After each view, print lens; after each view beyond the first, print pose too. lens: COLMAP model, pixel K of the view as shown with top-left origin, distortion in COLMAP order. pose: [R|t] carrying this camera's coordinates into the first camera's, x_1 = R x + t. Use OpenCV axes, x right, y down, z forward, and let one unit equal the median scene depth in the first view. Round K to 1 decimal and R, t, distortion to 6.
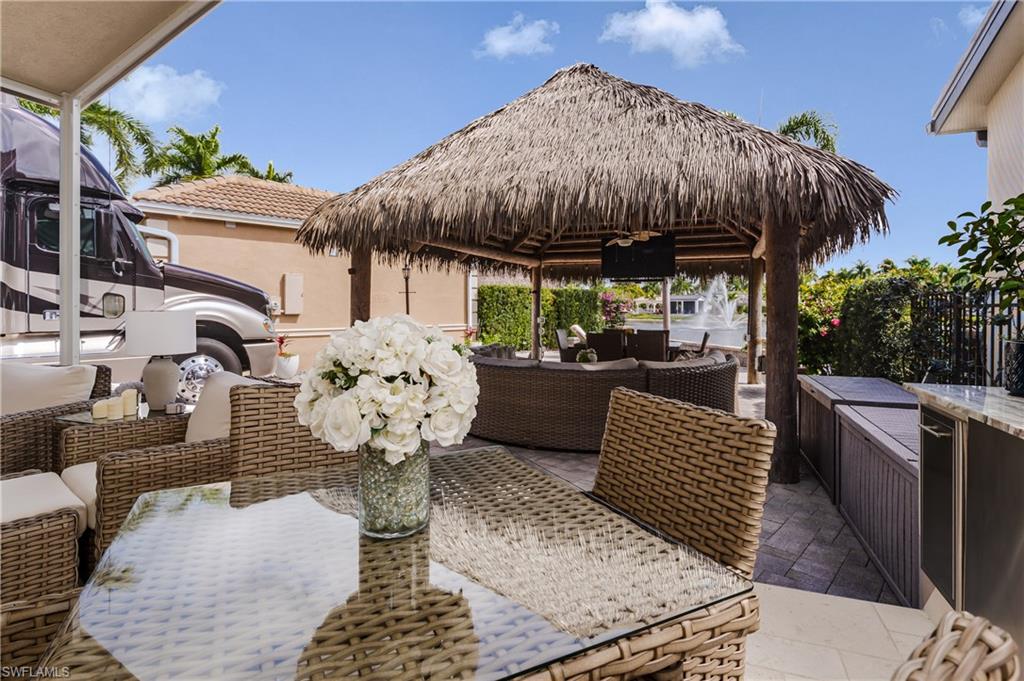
lens RADIAL K [[502.4, 0, 513.1], [0, 502.4, 309.0], [0, 0, 1]] dist [0.005560, -0.001221]
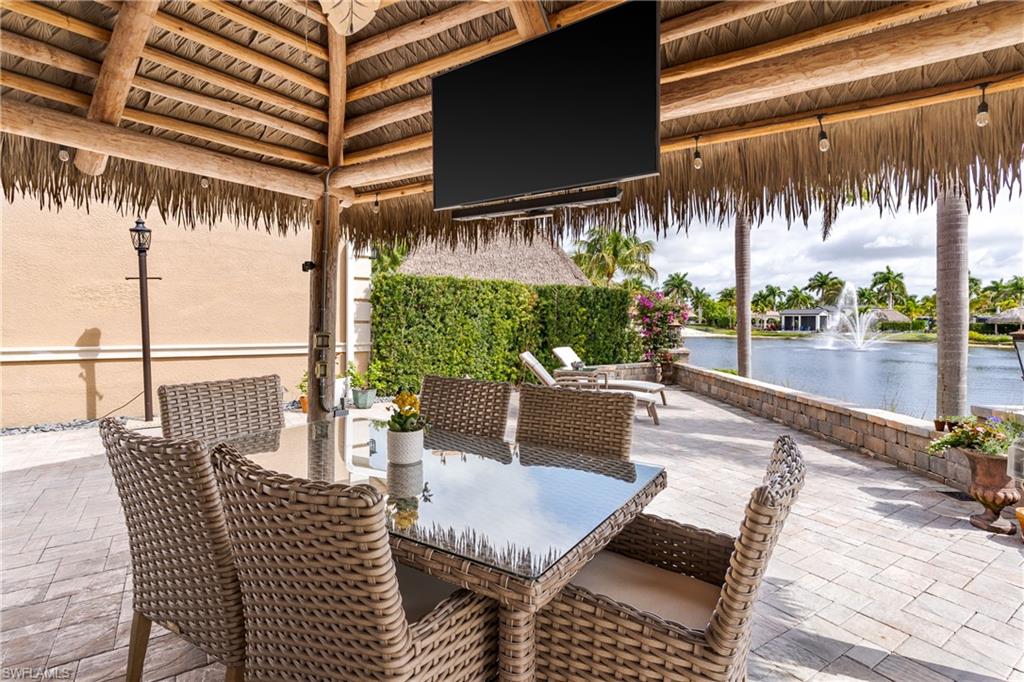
lens RADIAL K [[502.4, 0, 505.6], [0, 502.4, 321.4], [0, 0, 1]] dist [0.005560, -0.001221]
pose [[0.978767, 0.010182, -0.204725, 0.193928], [-0.010584, 0.999944, -0.000866, 0.004843], [0.204705, 0.003014, 0.978819, 0.486504]]
